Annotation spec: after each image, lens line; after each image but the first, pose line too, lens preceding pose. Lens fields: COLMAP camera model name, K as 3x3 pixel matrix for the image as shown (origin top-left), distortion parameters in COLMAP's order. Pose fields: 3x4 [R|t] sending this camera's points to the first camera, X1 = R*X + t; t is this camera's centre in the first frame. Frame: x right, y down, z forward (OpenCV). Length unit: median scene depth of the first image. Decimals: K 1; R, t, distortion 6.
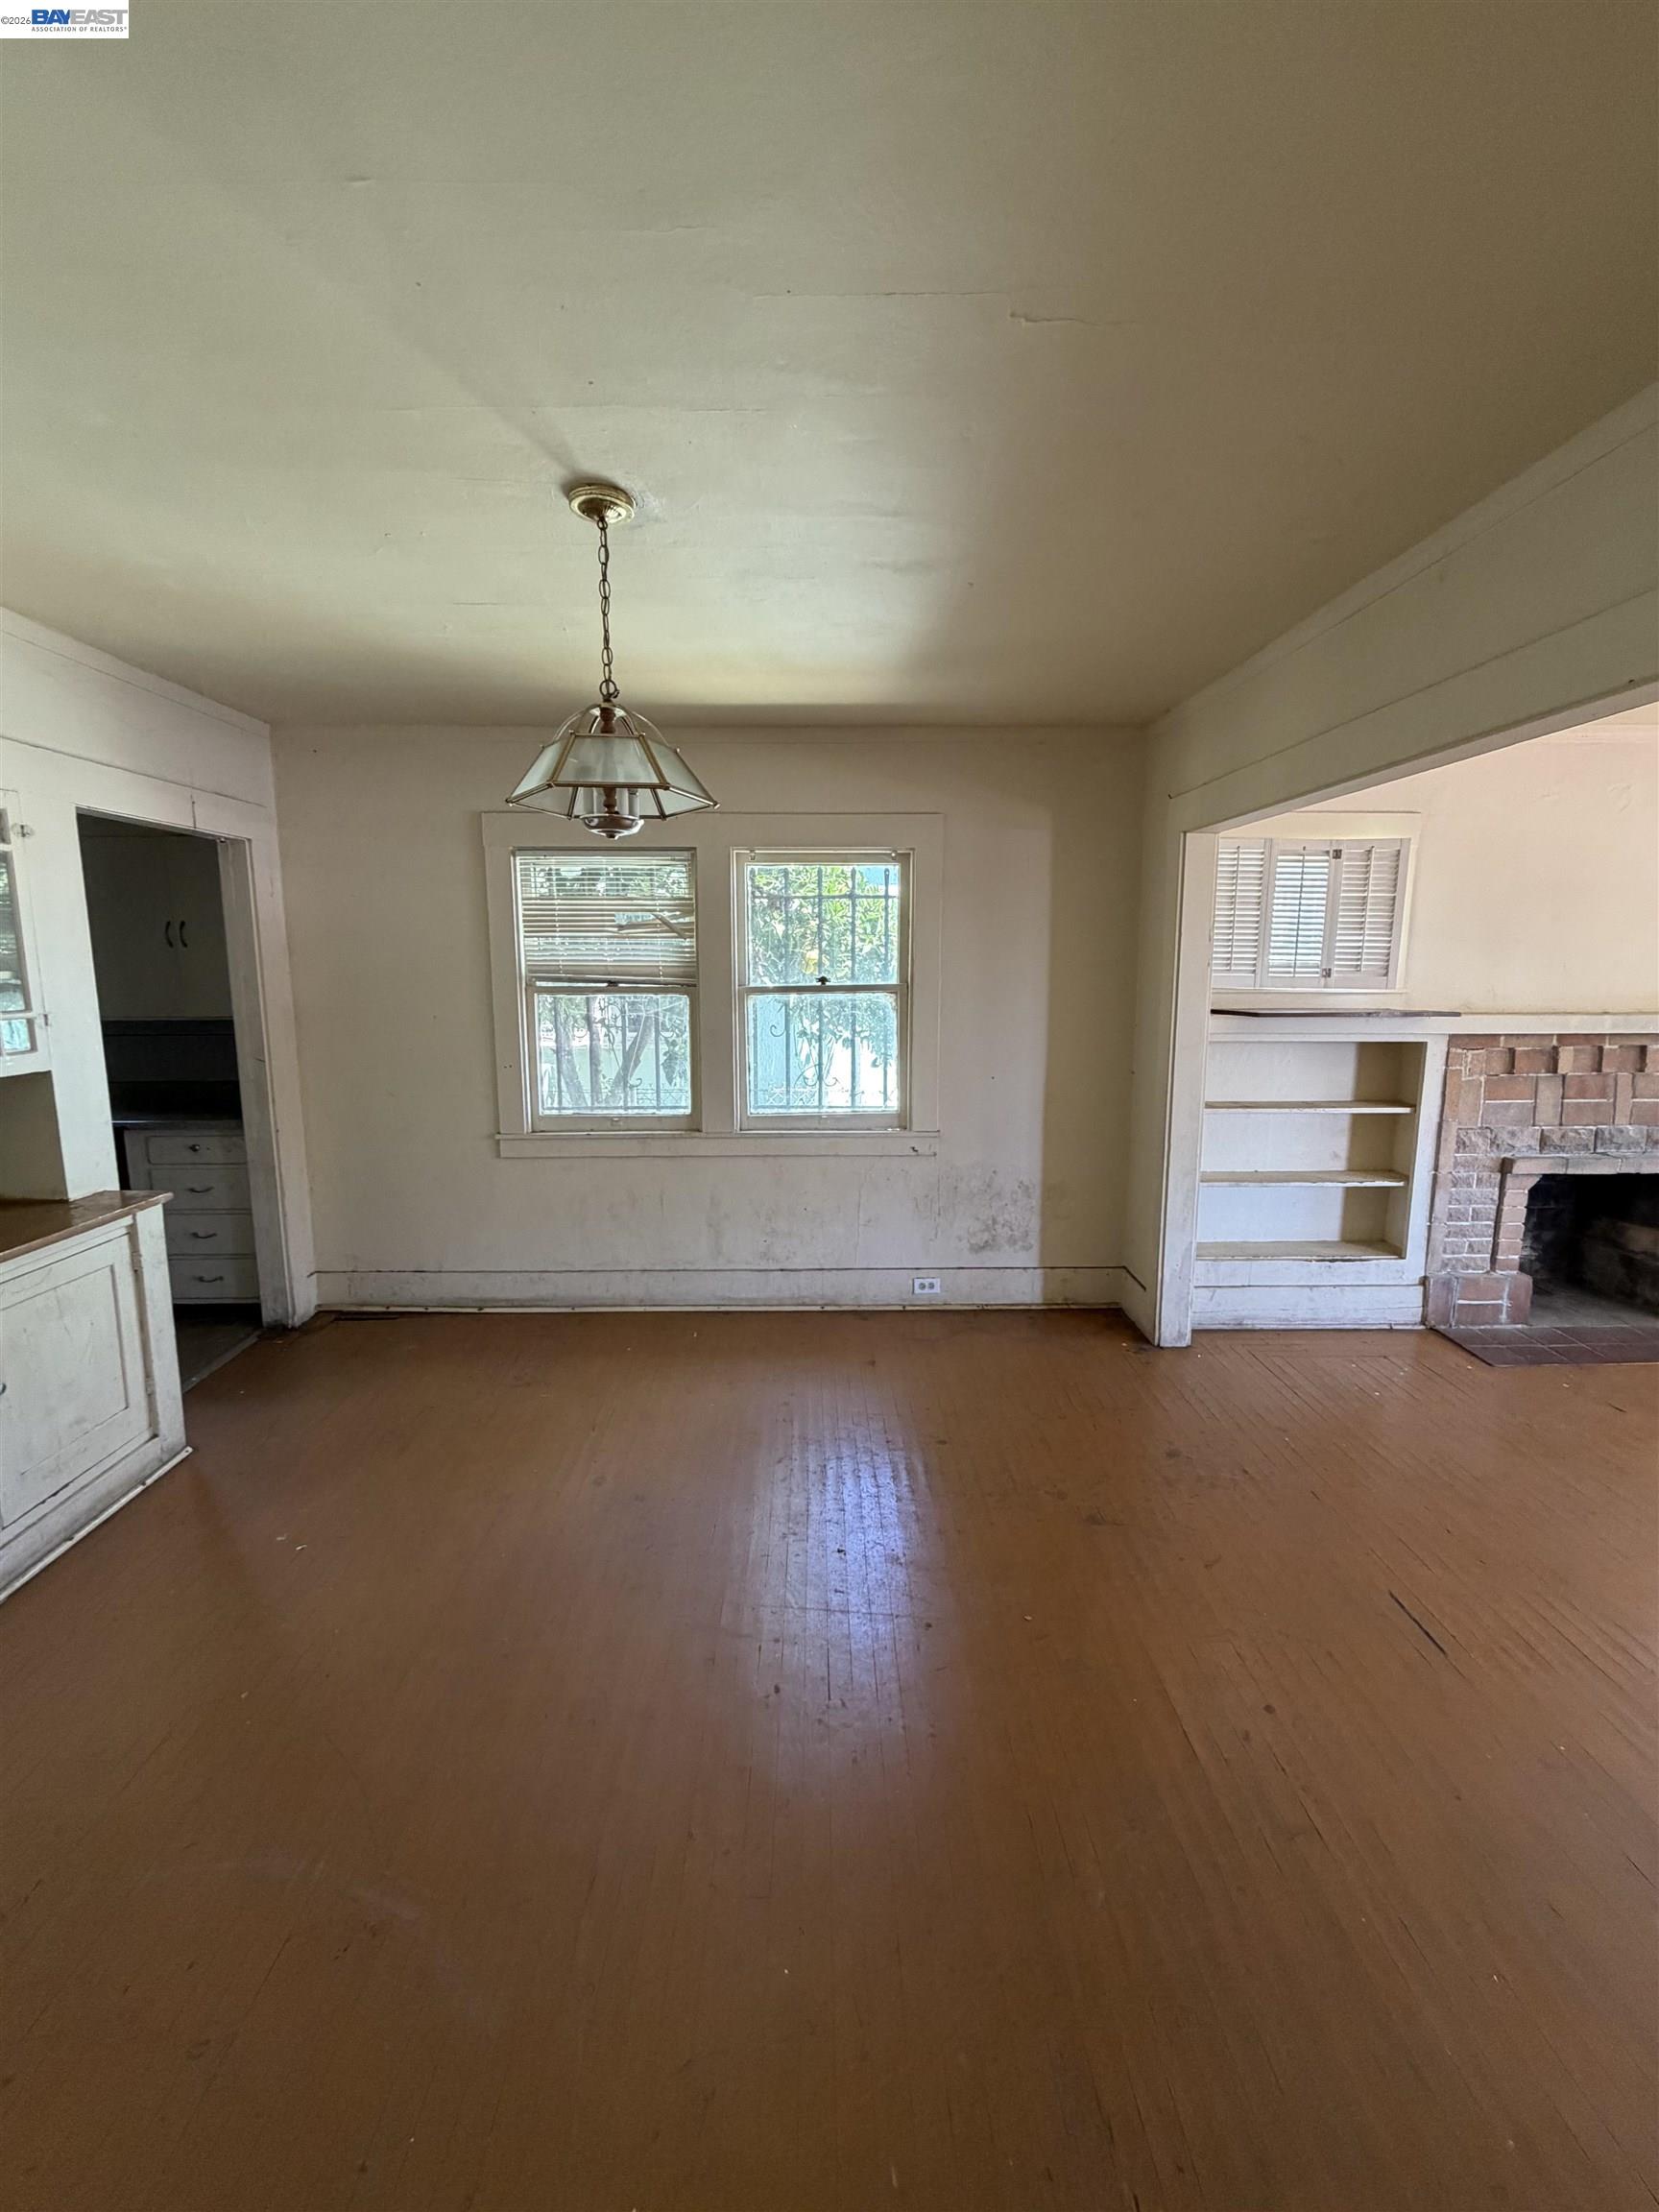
lens RADIAL K [[880.7, 0, 830.0], [0, 880.7, 1099.3], [0, 0, 1]] dist [-0.000325, 0.000028]
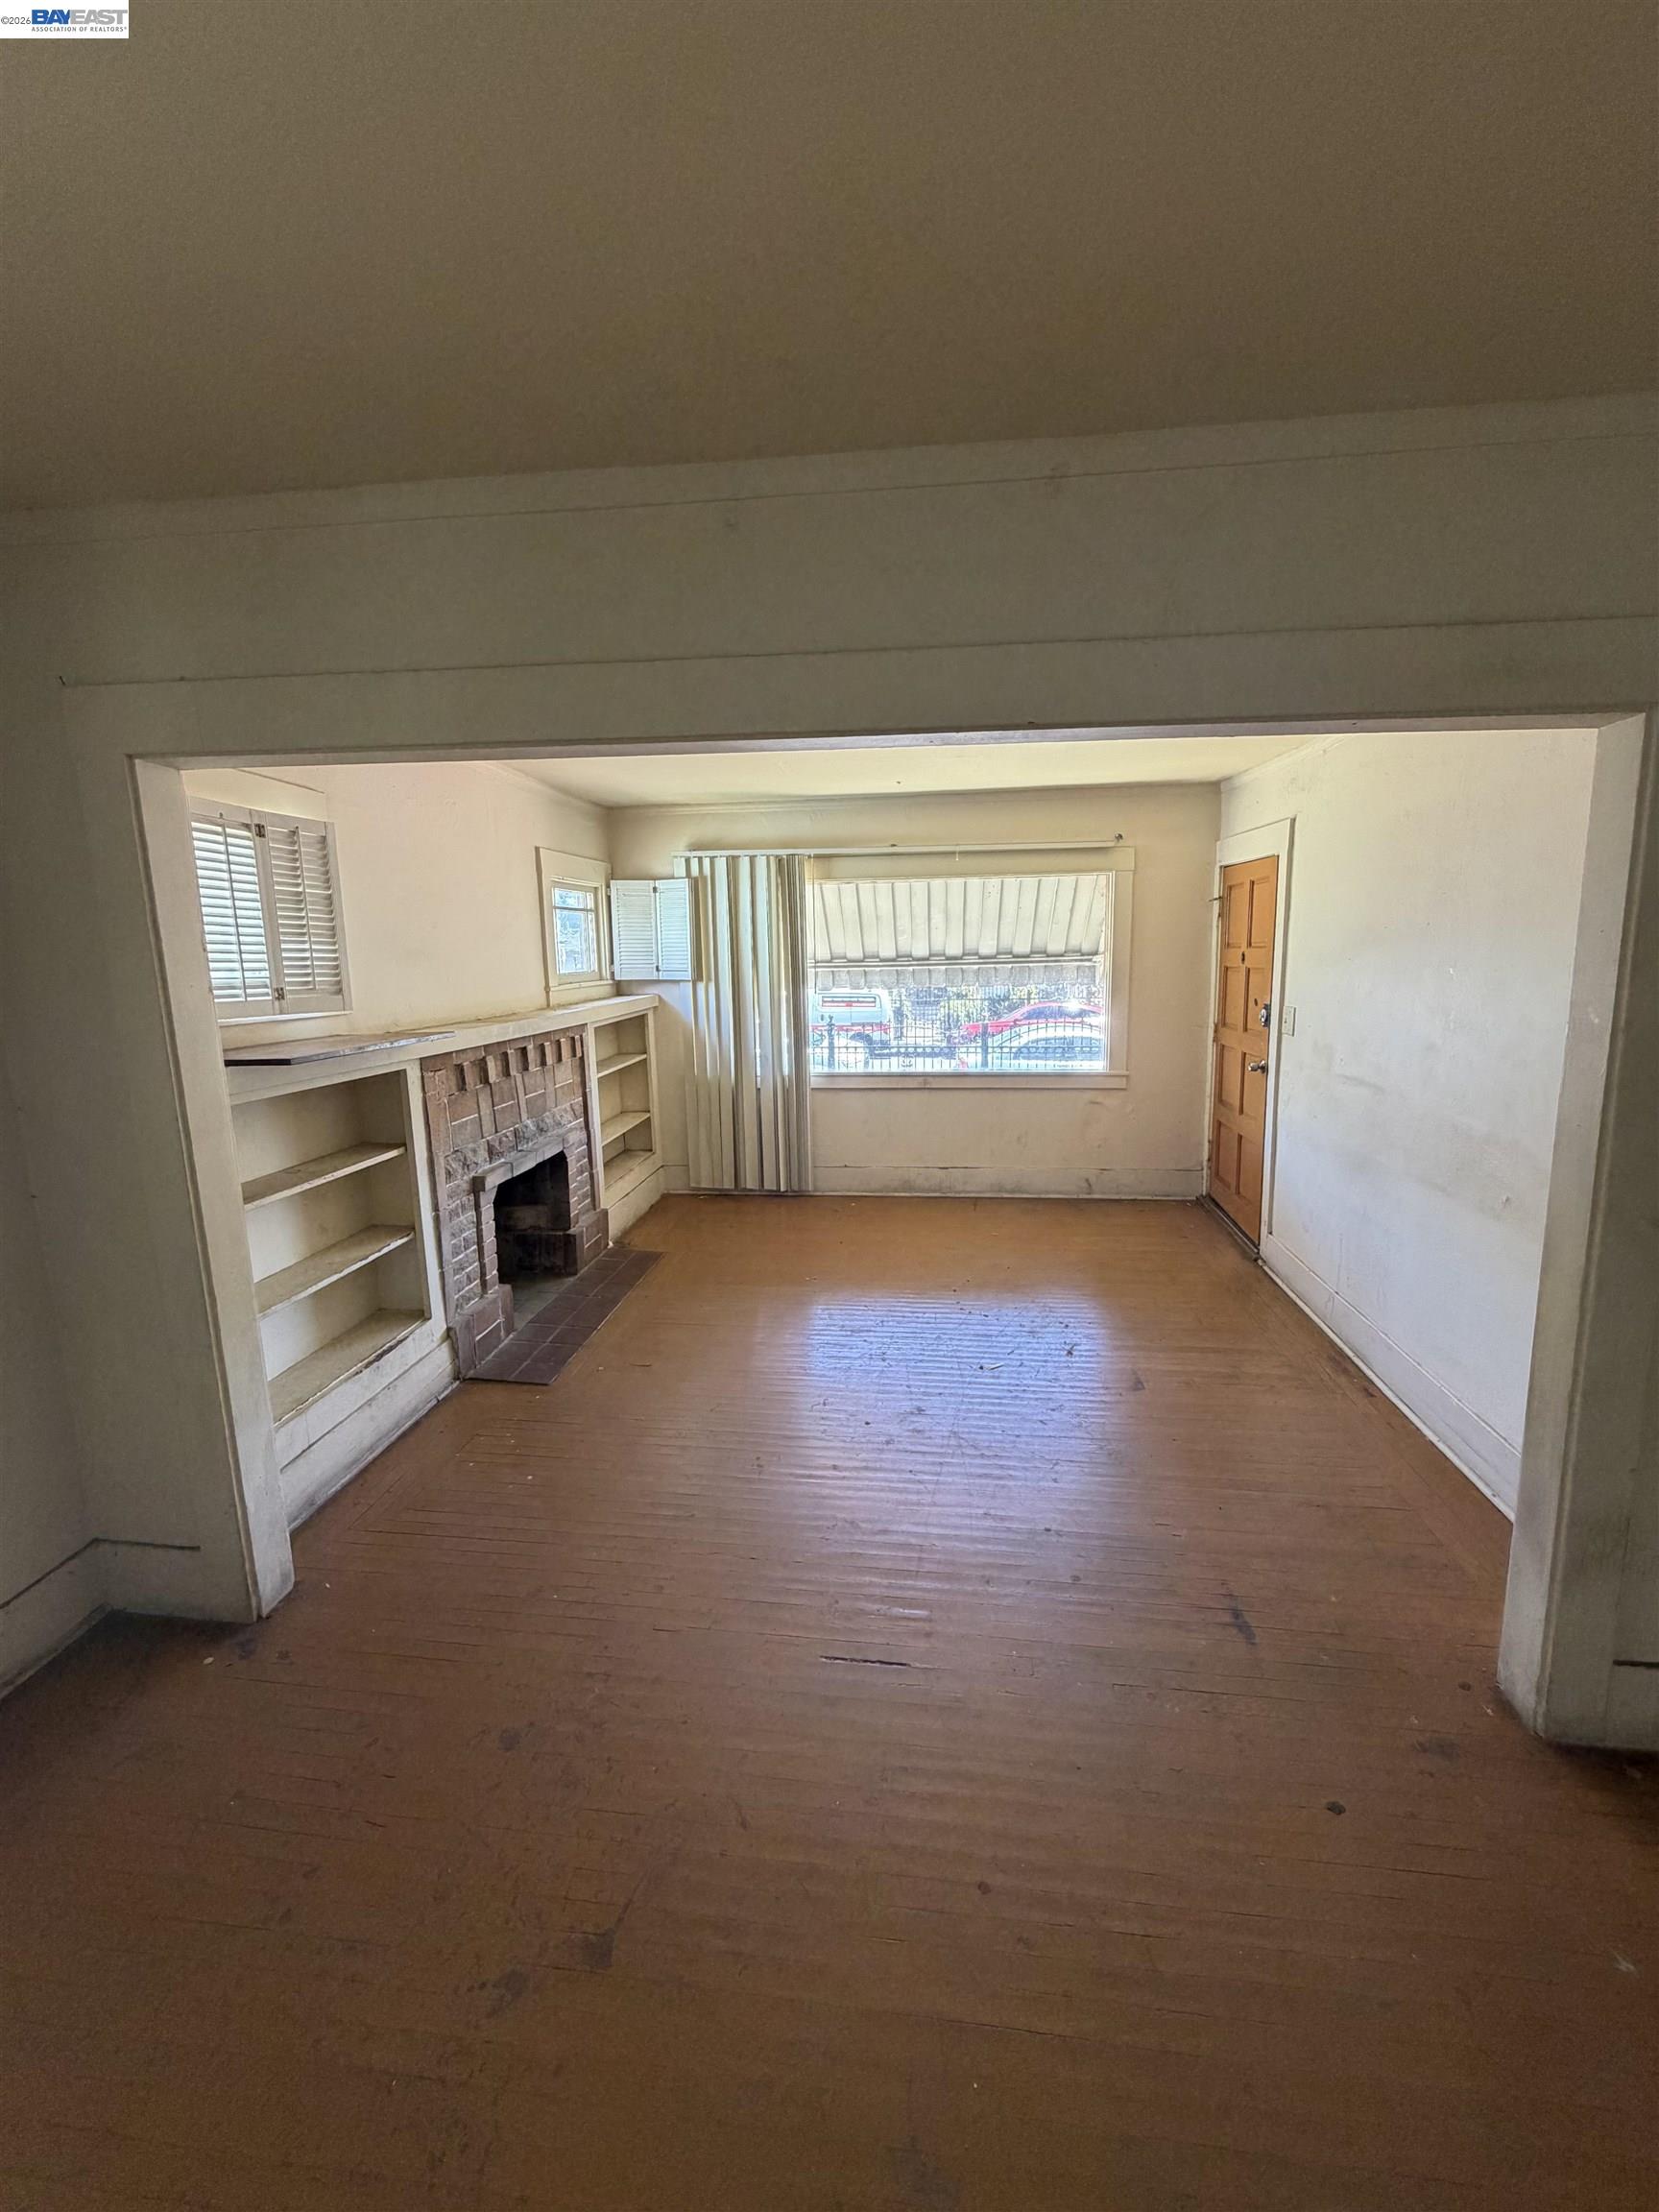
lens RADIAL K [[880.7, 0, 830.0], [0, 880.7, 1099.3], [0, 0, 1]] dist [-0.000325, 0.000028]
pose [[0.130971, -0.163525, 0.977807, -0.106705], [0.162897, 0.976447, 0.141479, -0.088540], [-0.977912, 0.140752, 0.154524, 0.459818]]
